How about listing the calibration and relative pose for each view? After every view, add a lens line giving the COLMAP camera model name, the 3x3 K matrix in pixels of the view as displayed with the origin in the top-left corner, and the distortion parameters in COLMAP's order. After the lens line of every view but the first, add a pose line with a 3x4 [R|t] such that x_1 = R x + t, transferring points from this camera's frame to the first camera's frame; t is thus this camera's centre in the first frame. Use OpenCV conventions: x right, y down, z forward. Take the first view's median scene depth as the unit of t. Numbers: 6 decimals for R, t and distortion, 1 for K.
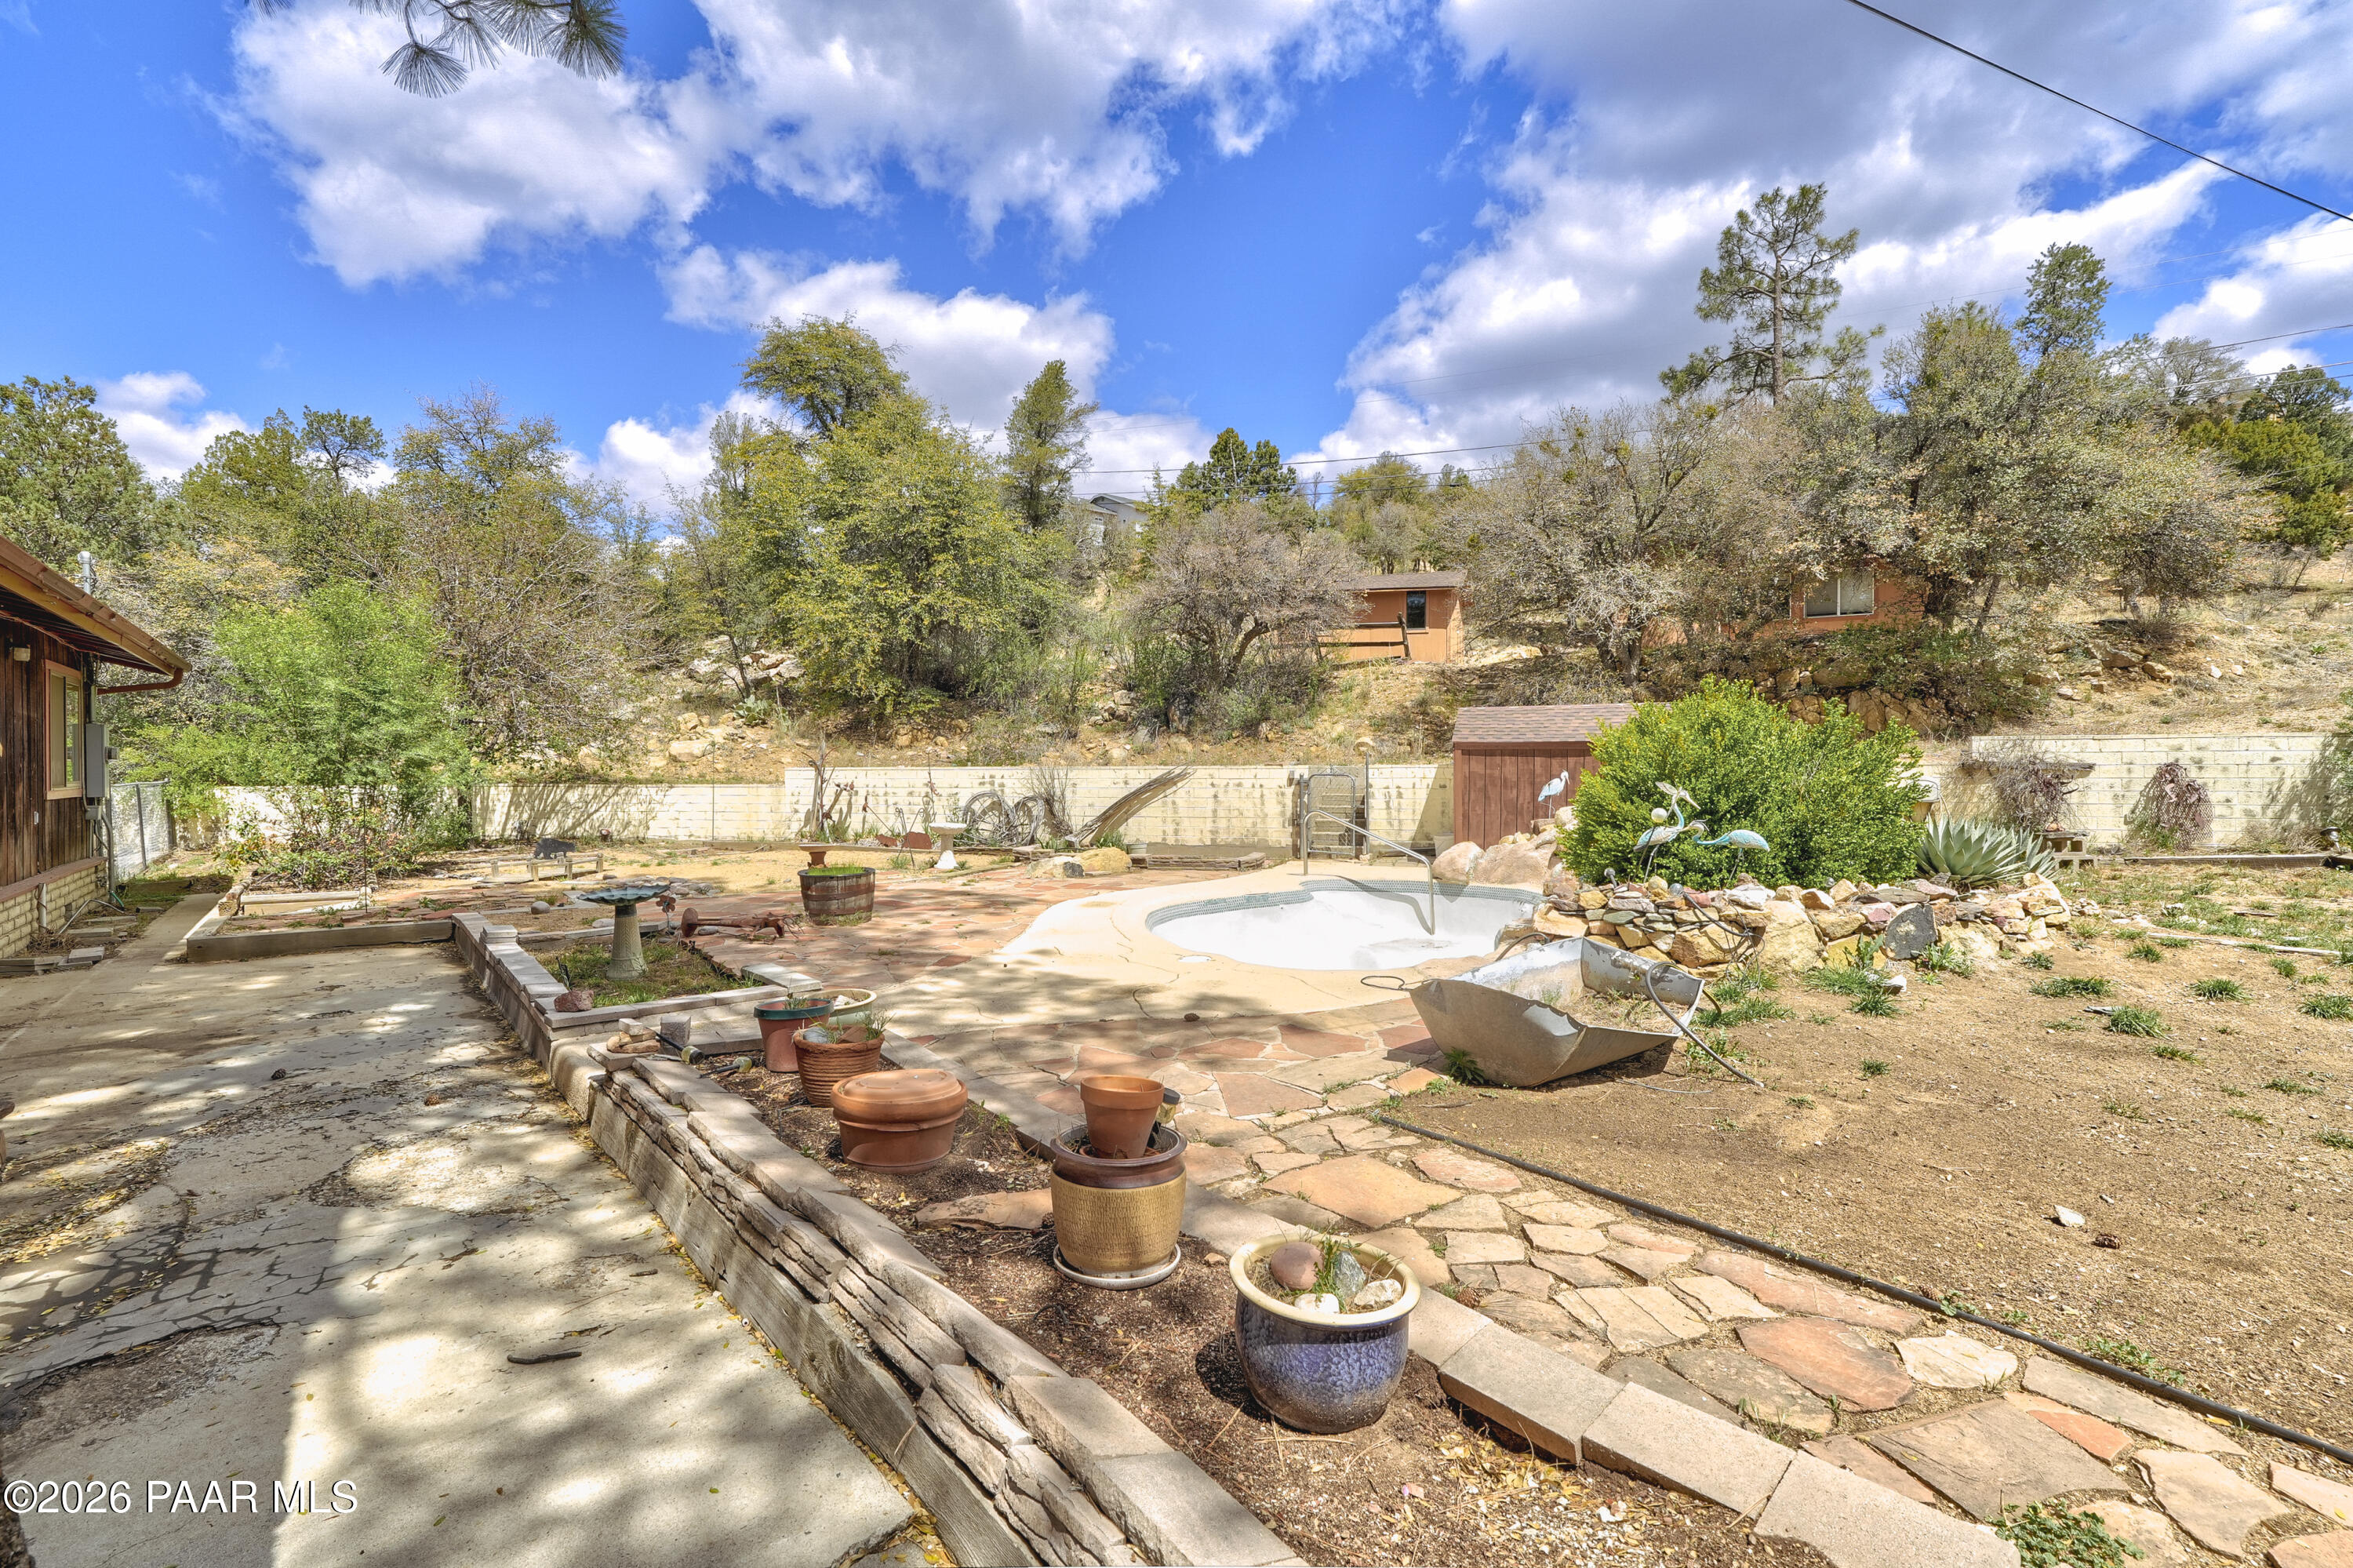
lens RADIAL K [[1060.2, 0, 1178.9], [0, 1060.2, 781.5], [0, 0, 1]] dist [-0.003243, 0.000917]
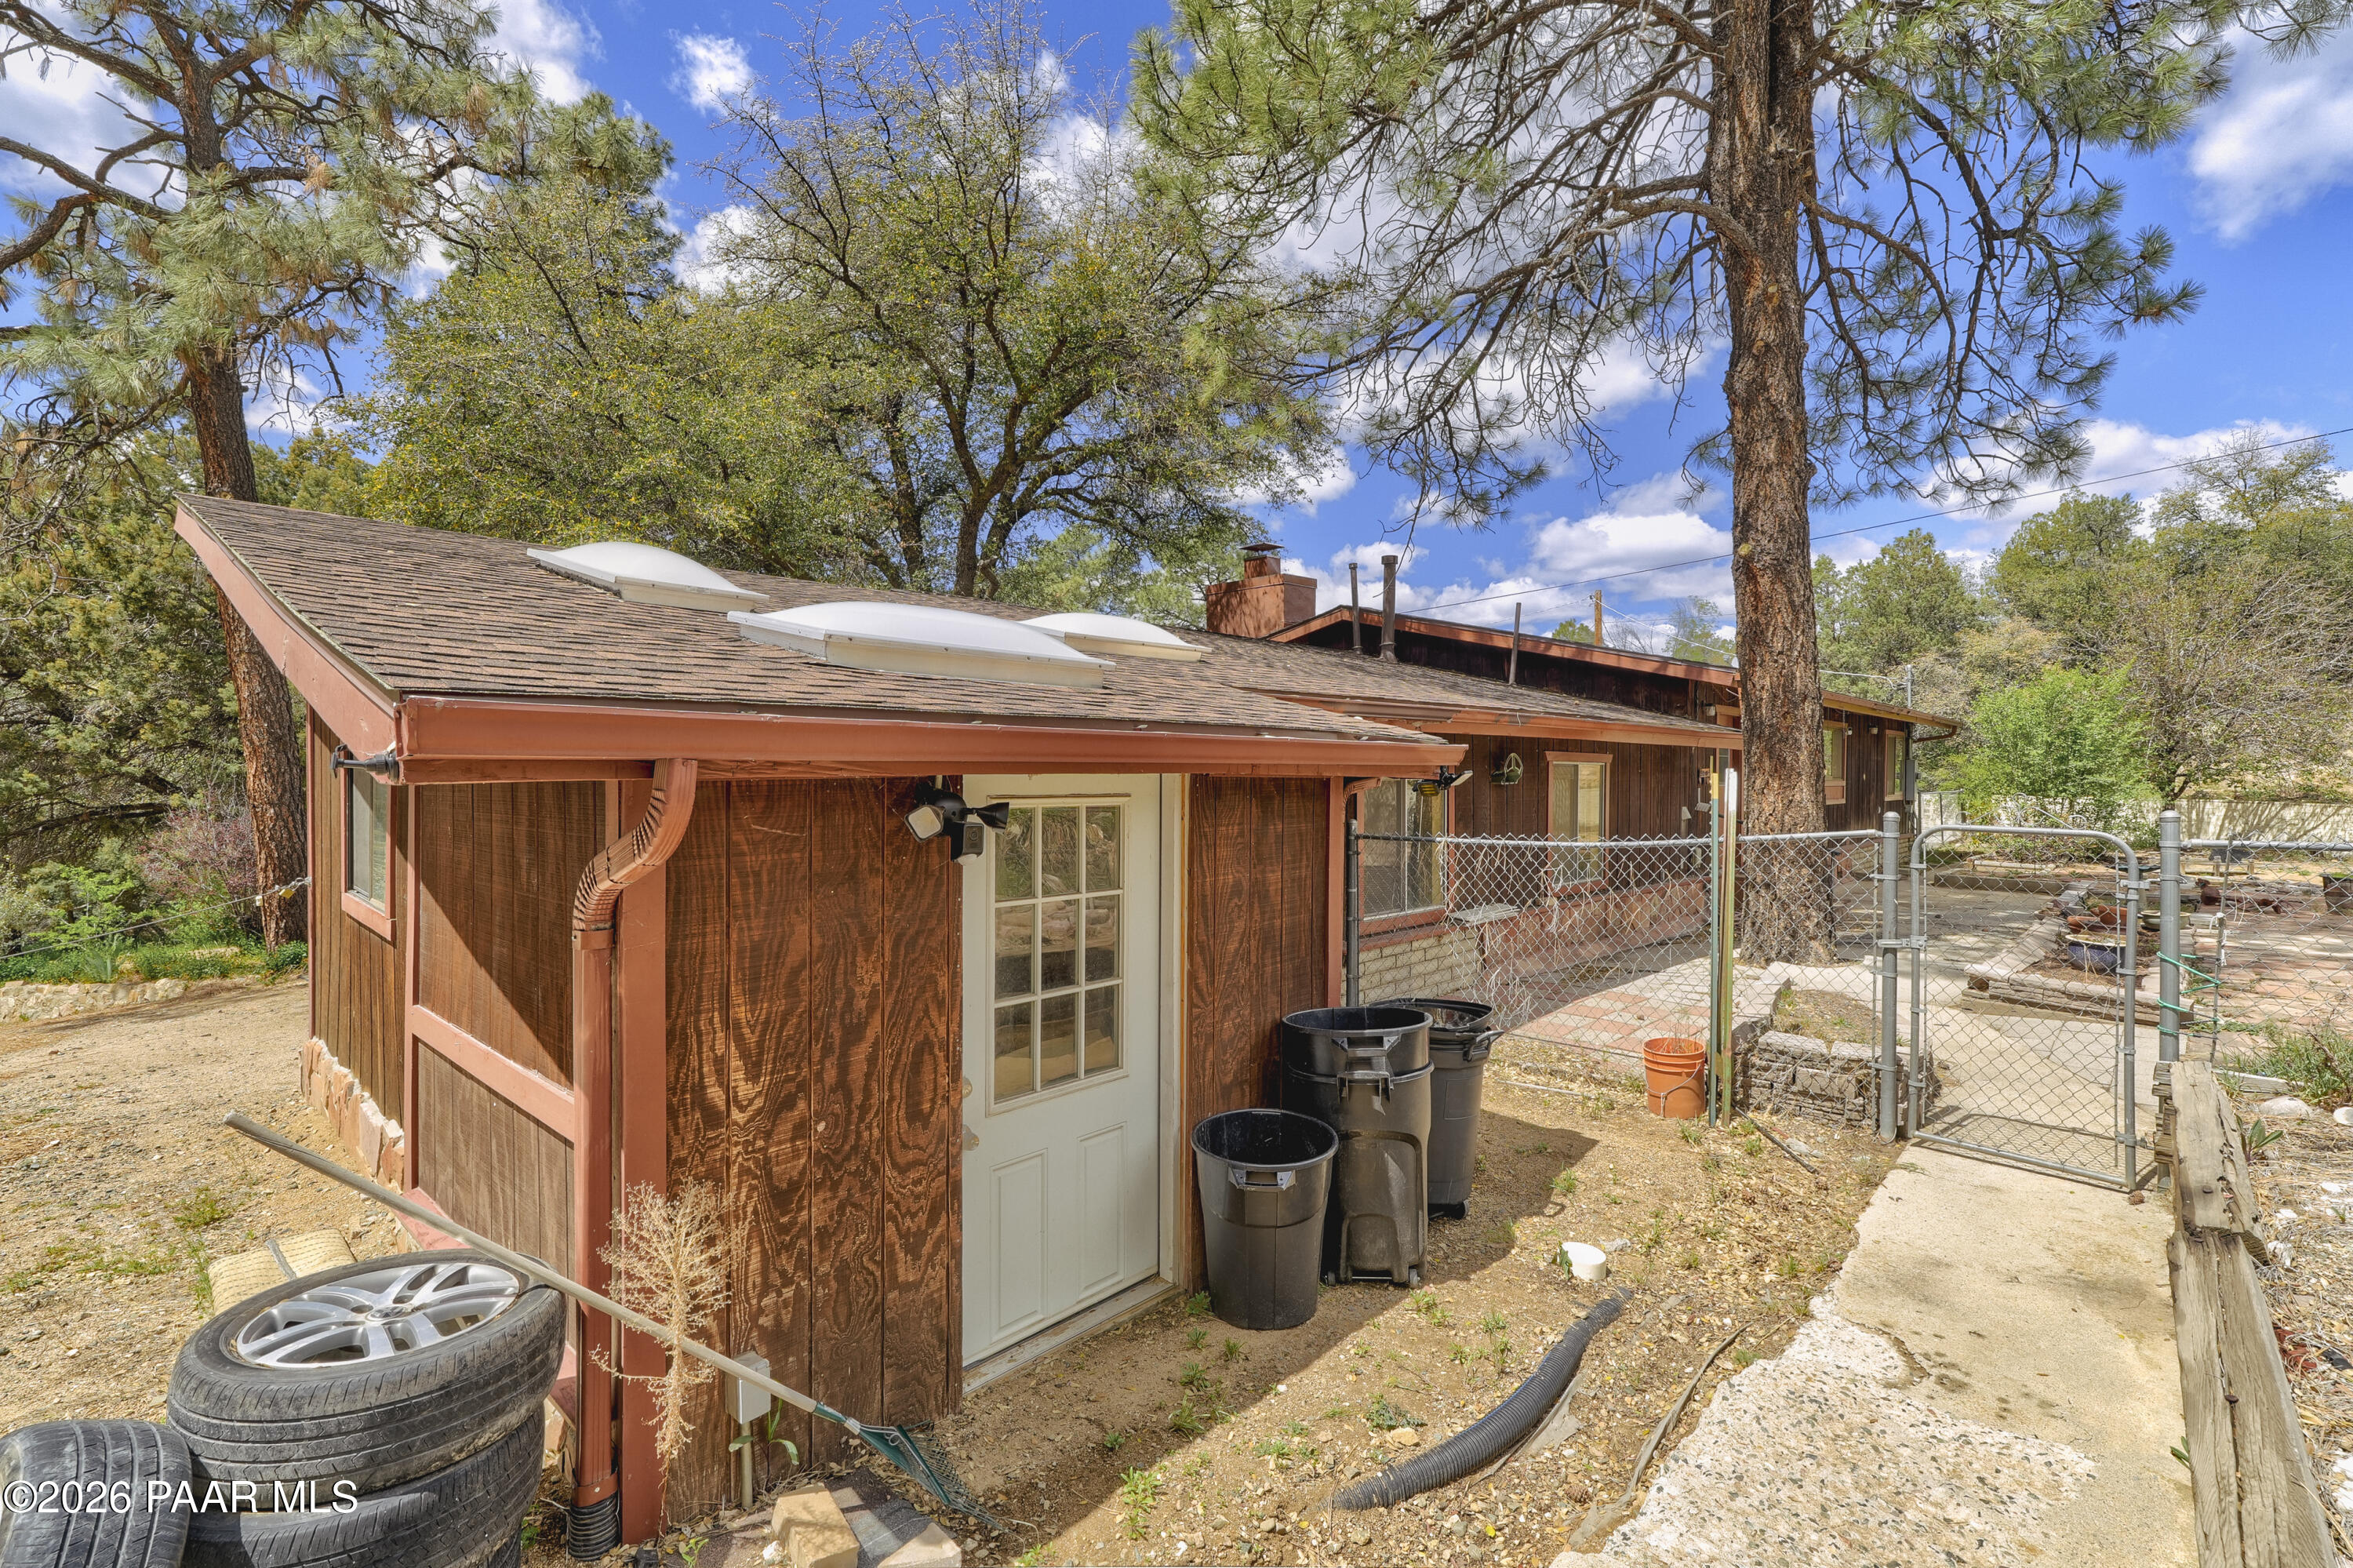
lens RADIAL K [[1060.2, 0, 1179.9], [0, 1060.2, 776.1], [0, 0, 1]] dist [-0.003243, 0.000917]
pose [[0.136776, 0.012814, -0.990519, 0.357392], [-0.022588, 0.999697, 0.009813, -0.009756], [0.990344, 0.021031, 0.137024, -0.290457]]
